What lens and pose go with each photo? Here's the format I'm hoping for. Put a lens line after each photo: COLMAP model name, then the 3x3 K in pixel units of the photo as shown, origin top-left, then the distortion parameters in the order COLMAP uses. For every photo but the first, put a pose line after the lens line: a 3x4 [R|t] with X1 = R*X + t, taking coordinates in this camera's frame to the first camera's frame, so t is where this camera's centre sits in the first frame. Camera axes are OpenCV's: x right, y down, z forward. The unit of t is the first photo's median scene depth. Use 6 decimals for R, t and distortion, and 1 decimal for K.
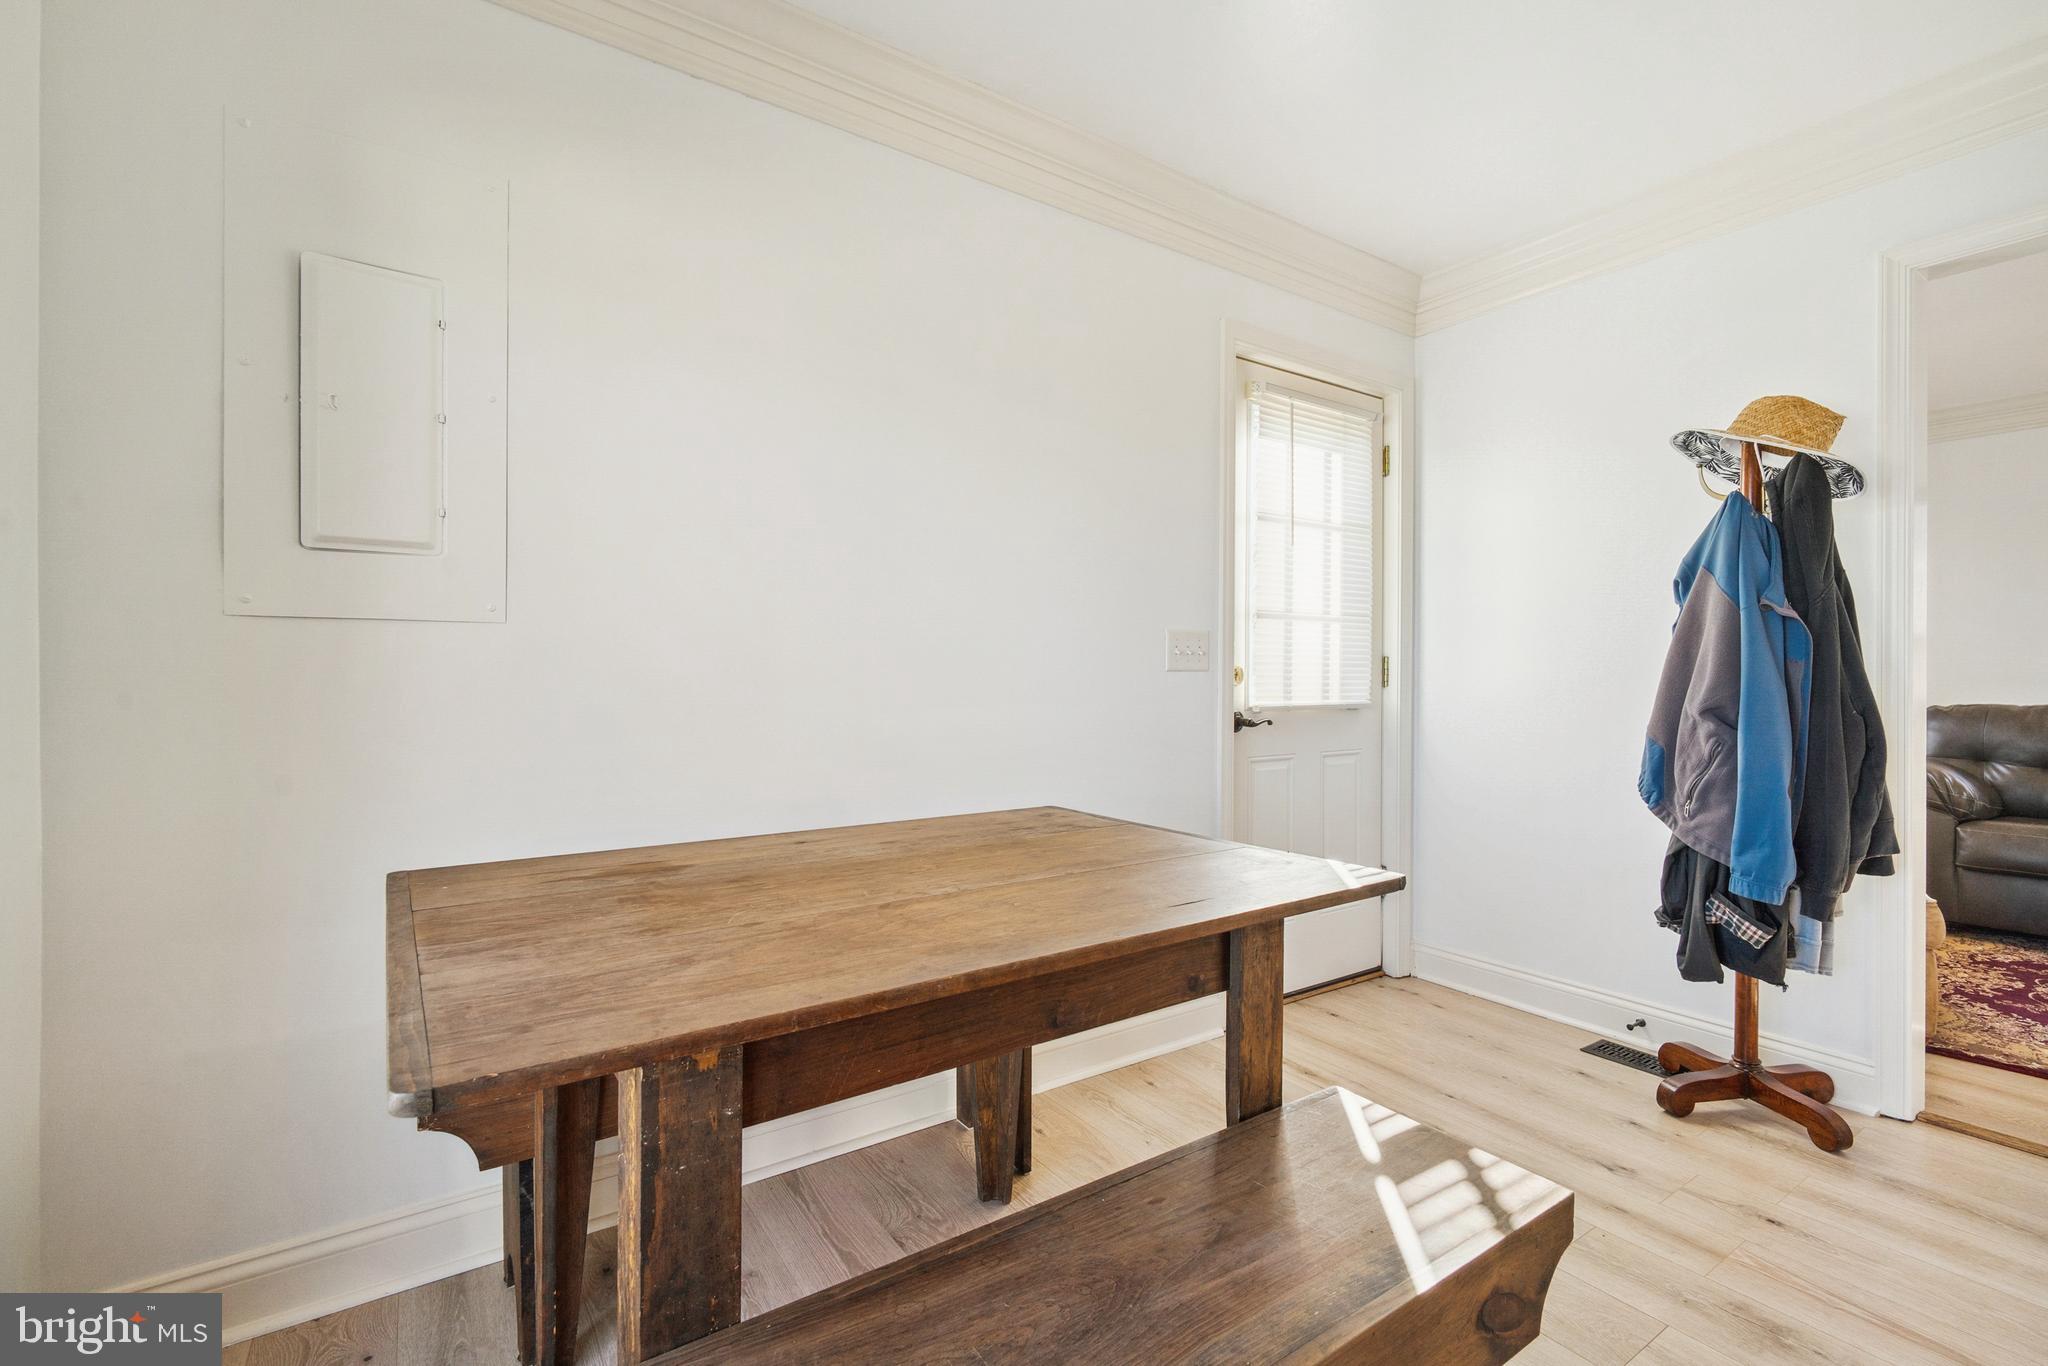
lens RADIAL K [[899.7, 0, 954.0], [0, 899.7, 680.8], [0, 0, 1]] dist [0.001020, 0.000217]
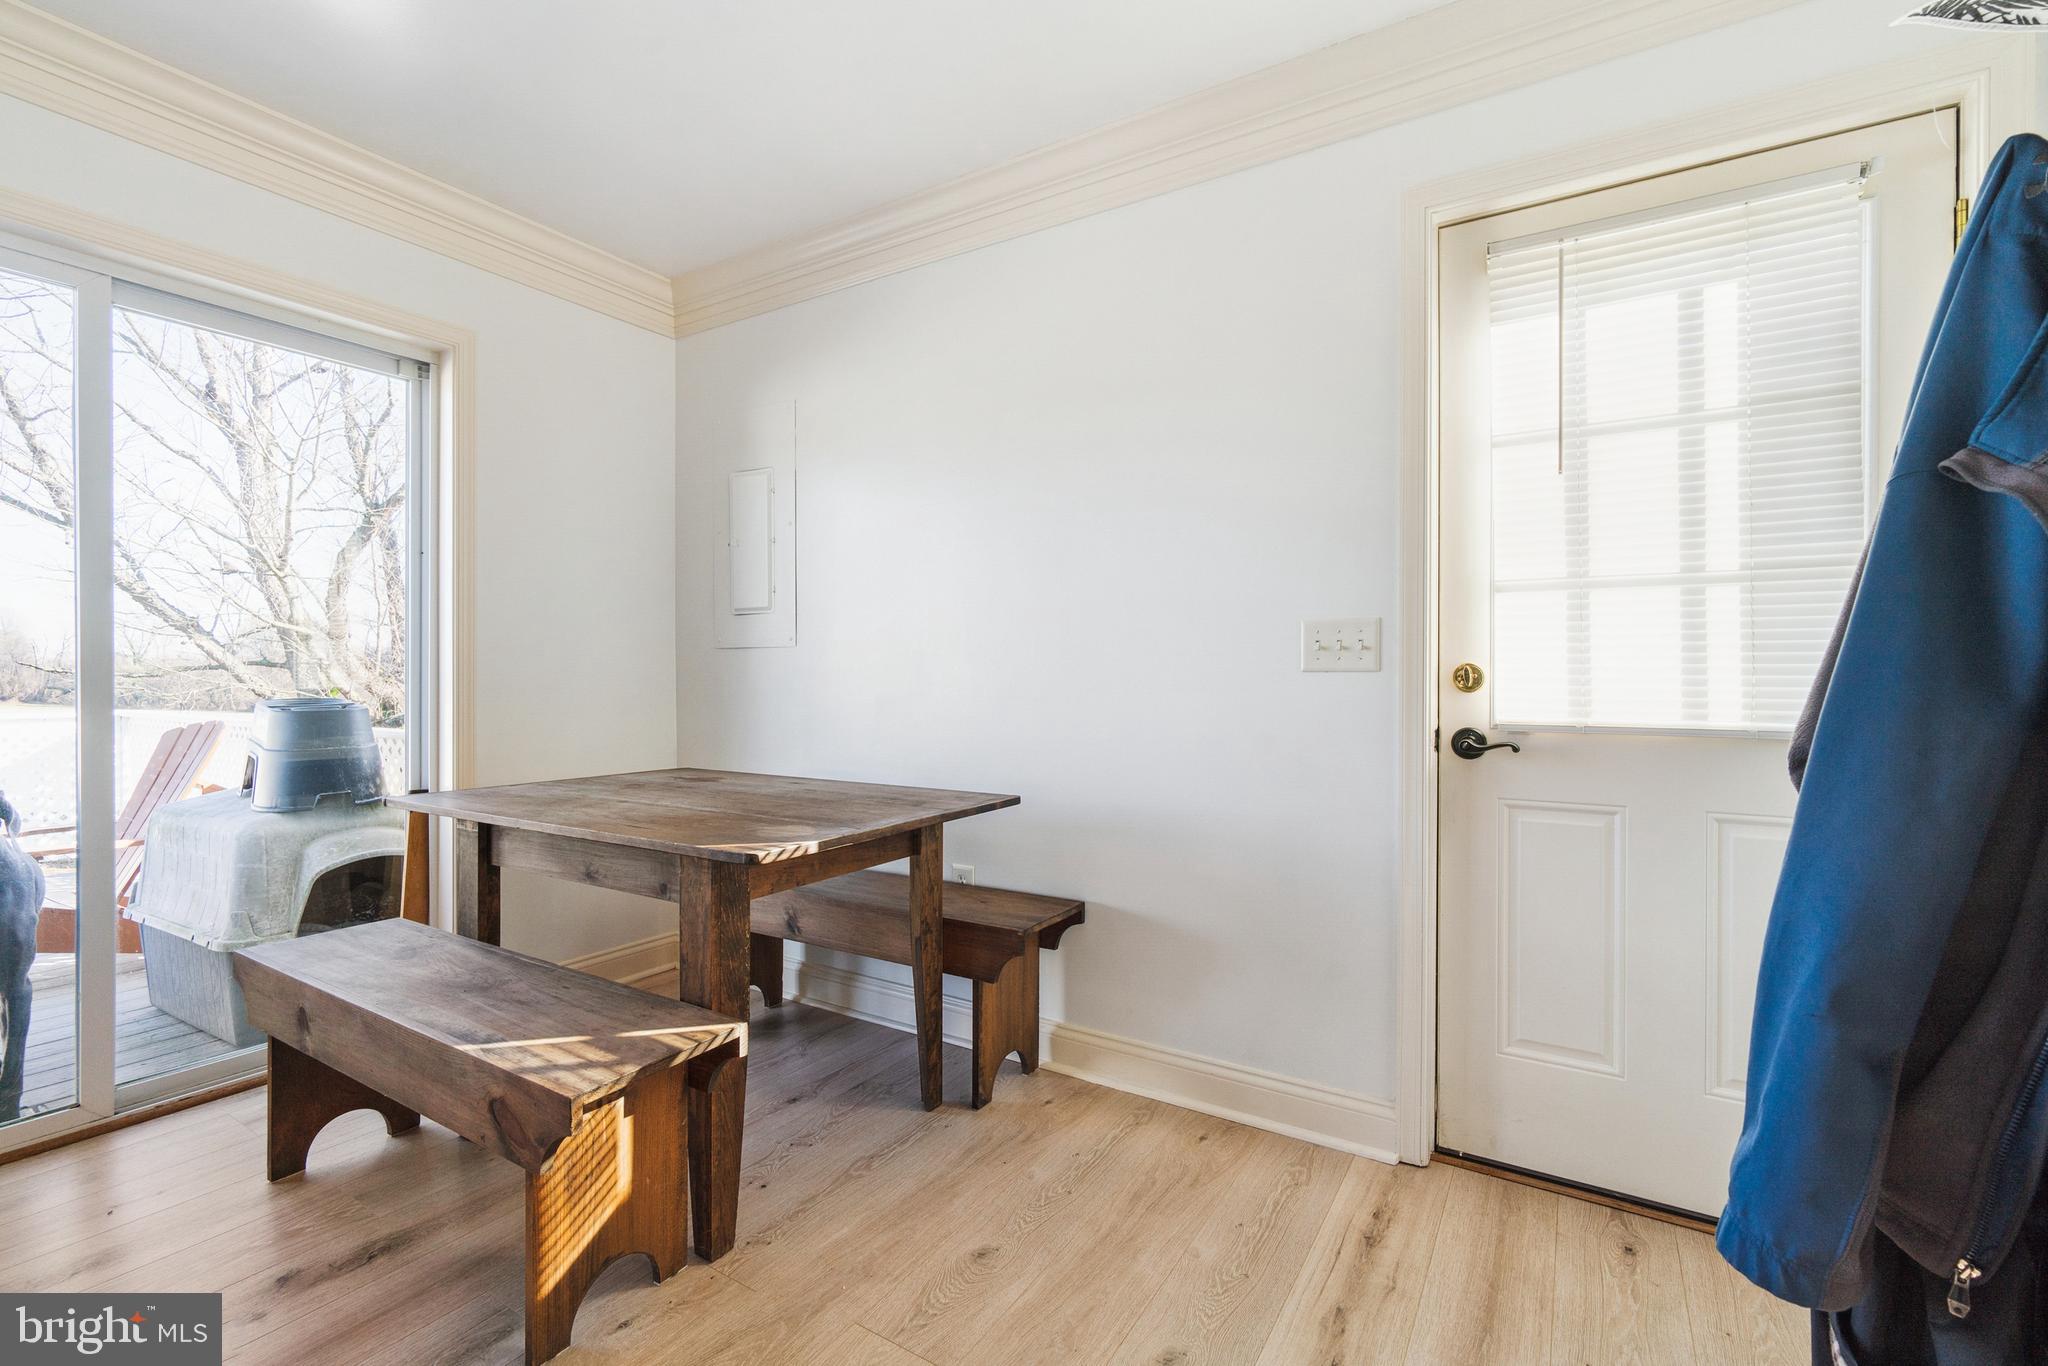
lens RADIAL K [[891.6, 0, 1024.0], [0, 891.6, 683.0], [0, 0, 1]] dist [-0.002940, 0.000092]
pose [[0.441420, 0.006667, -0.897276, 0.824327], [-0.005901, 0.999972, 0.004527, -0.002995], [0.897281, 0.003296, 0.441447, 0.408217]]
